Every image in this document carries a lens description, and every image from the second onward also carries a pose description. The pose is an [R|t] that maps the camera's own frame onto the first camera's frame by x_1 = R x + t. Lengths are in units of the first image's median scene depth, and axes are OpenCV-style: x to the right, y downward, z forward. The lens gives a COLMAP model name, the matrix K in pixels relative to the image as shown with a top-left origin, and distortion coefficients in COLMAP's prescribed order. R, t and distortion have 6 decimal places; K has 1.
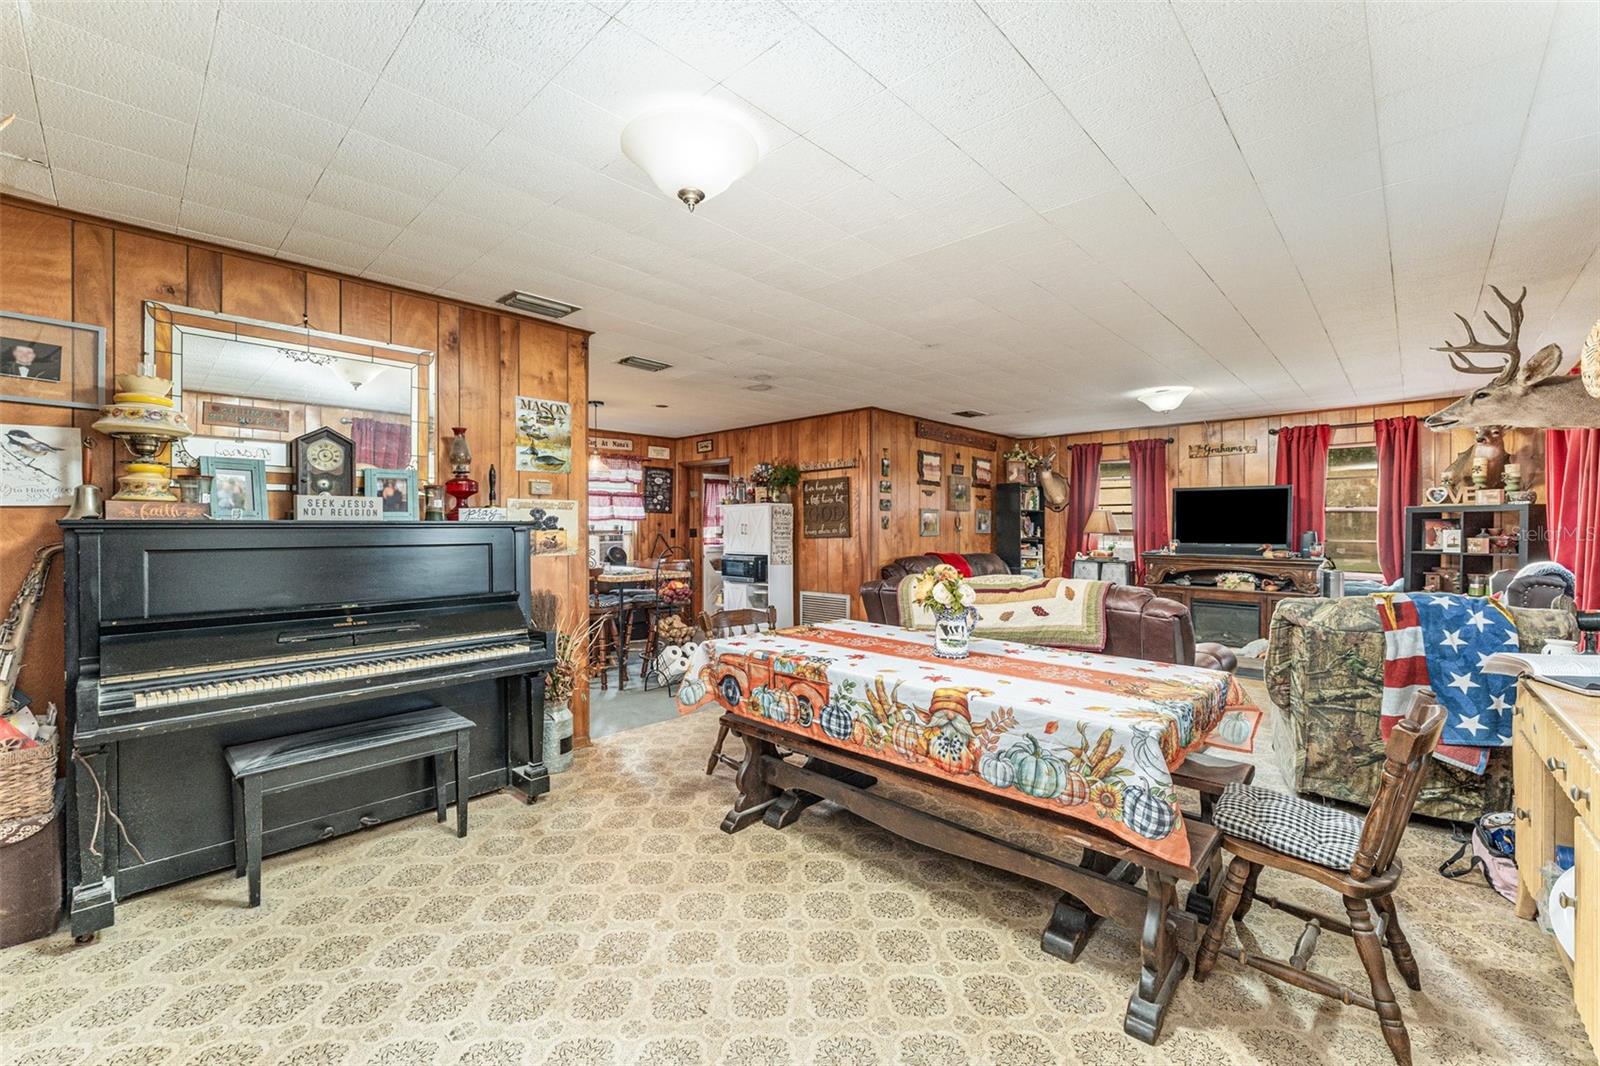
lens RADIAL K [[652.5, 0, 797.7], [0, 652.5, 528.2], [0, 0, 1]] dist [-0.000402, 0.000035]
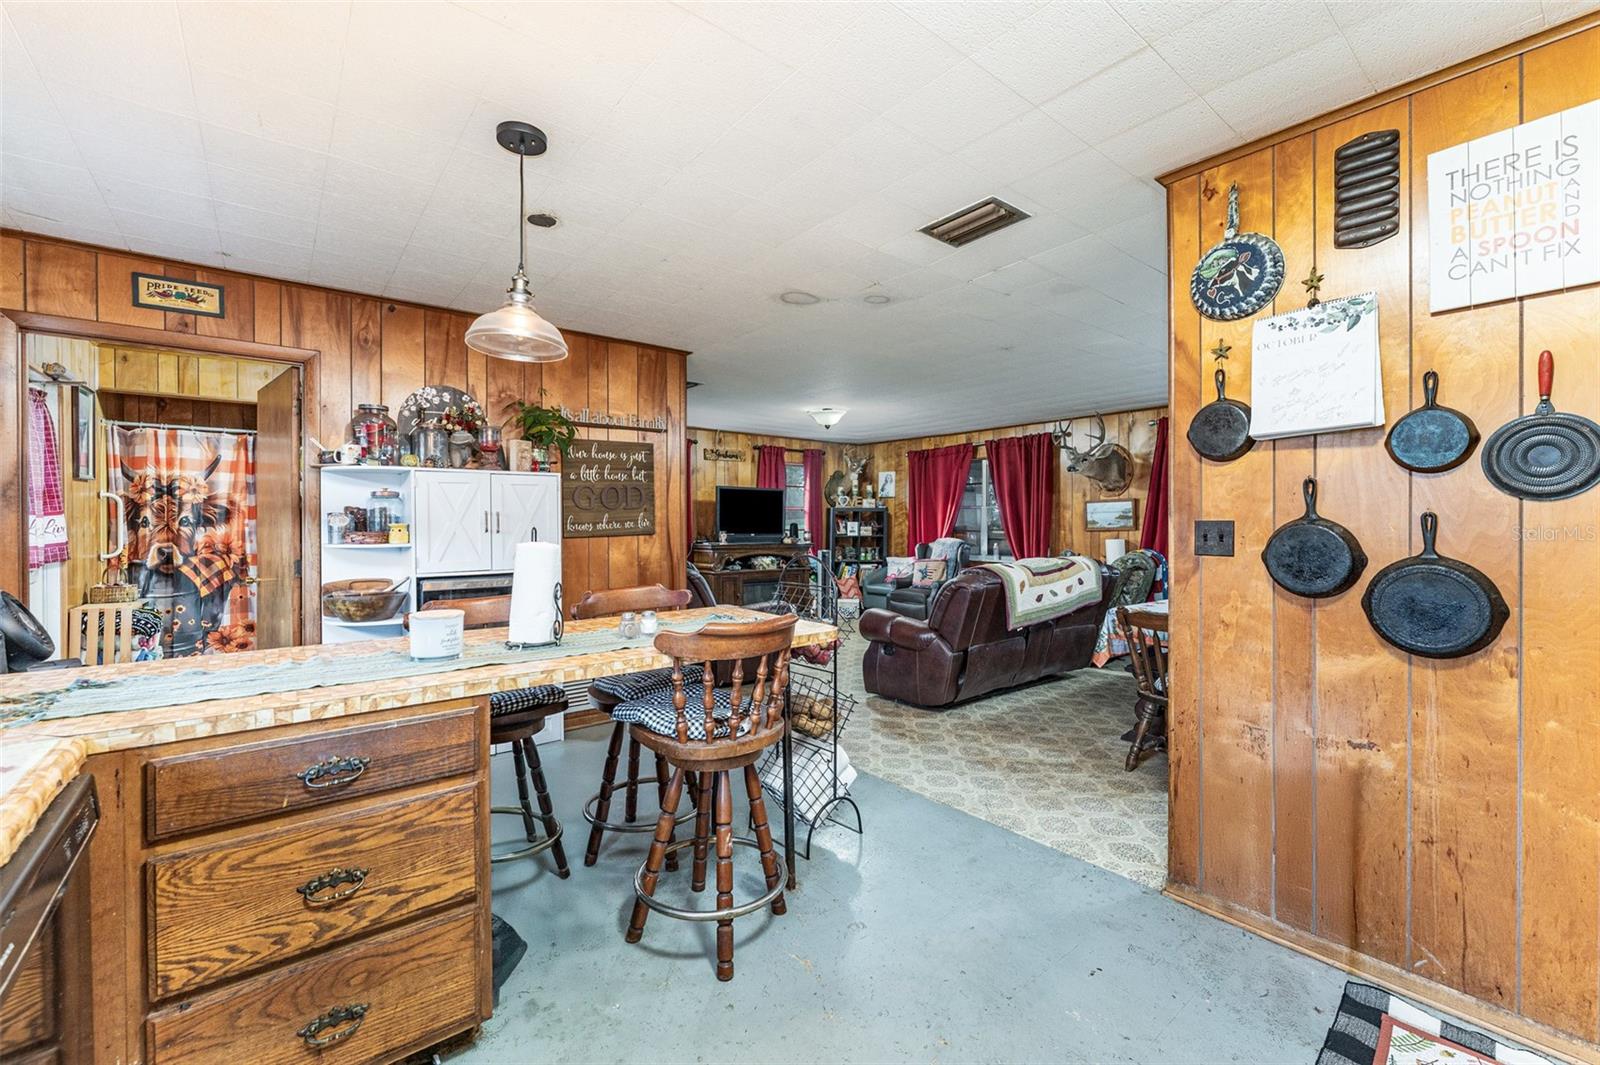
lens RADIAL K [[656.4, 0, 801.3], [0, 656.4, 521.5], [0, 0, 1]] dist [-0.008633, -0.000021]
pose [[0.132138, -0.000160, 0.991231, -0.930289], [0.000792, 1.000000, 0.000056, 0.001838], [-0.991231, 0.000778, 0.132138, 1.231445]]
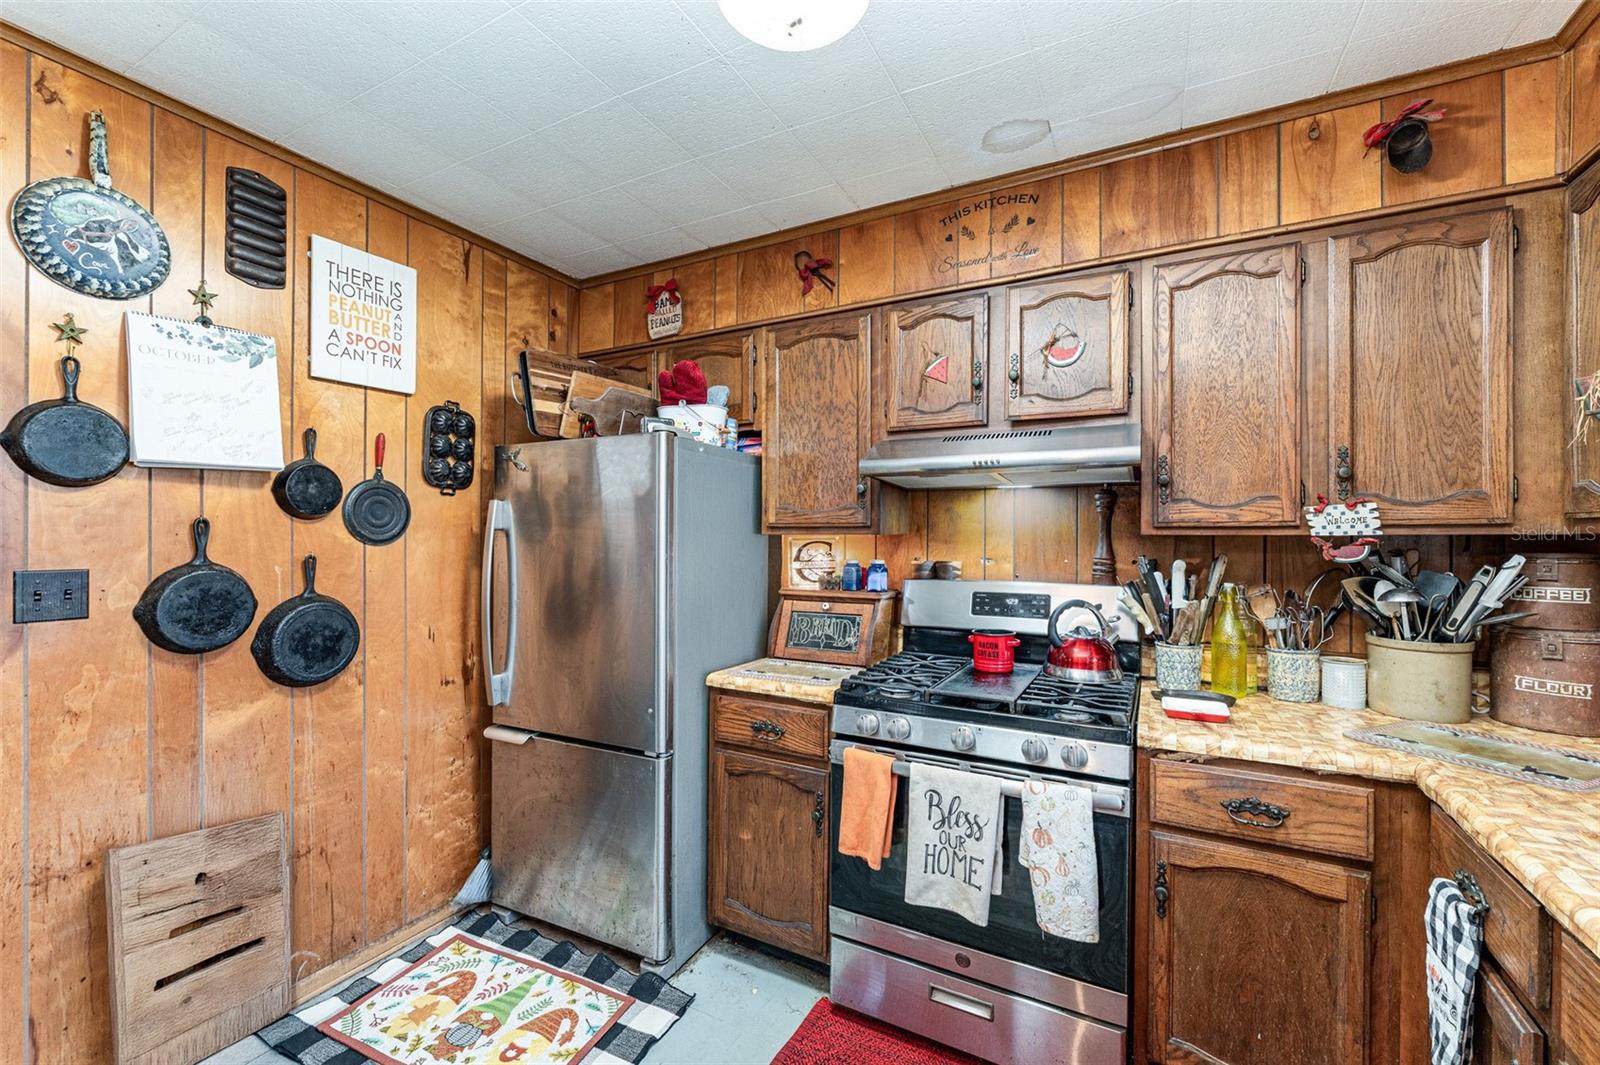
lens RADIAL K [[656.4, 0, 801.3], [0, 656.4, 537.8], [0, 0, 1]] dist [-0.008633, -0.000021]
pose [[-0.962438, 0.000650, -0.271501, -0.198445], [-0.000087, 0.999996, 0.002700, -0.053235], [0.271502, 0.002622, -0.962434, 1.797009]]
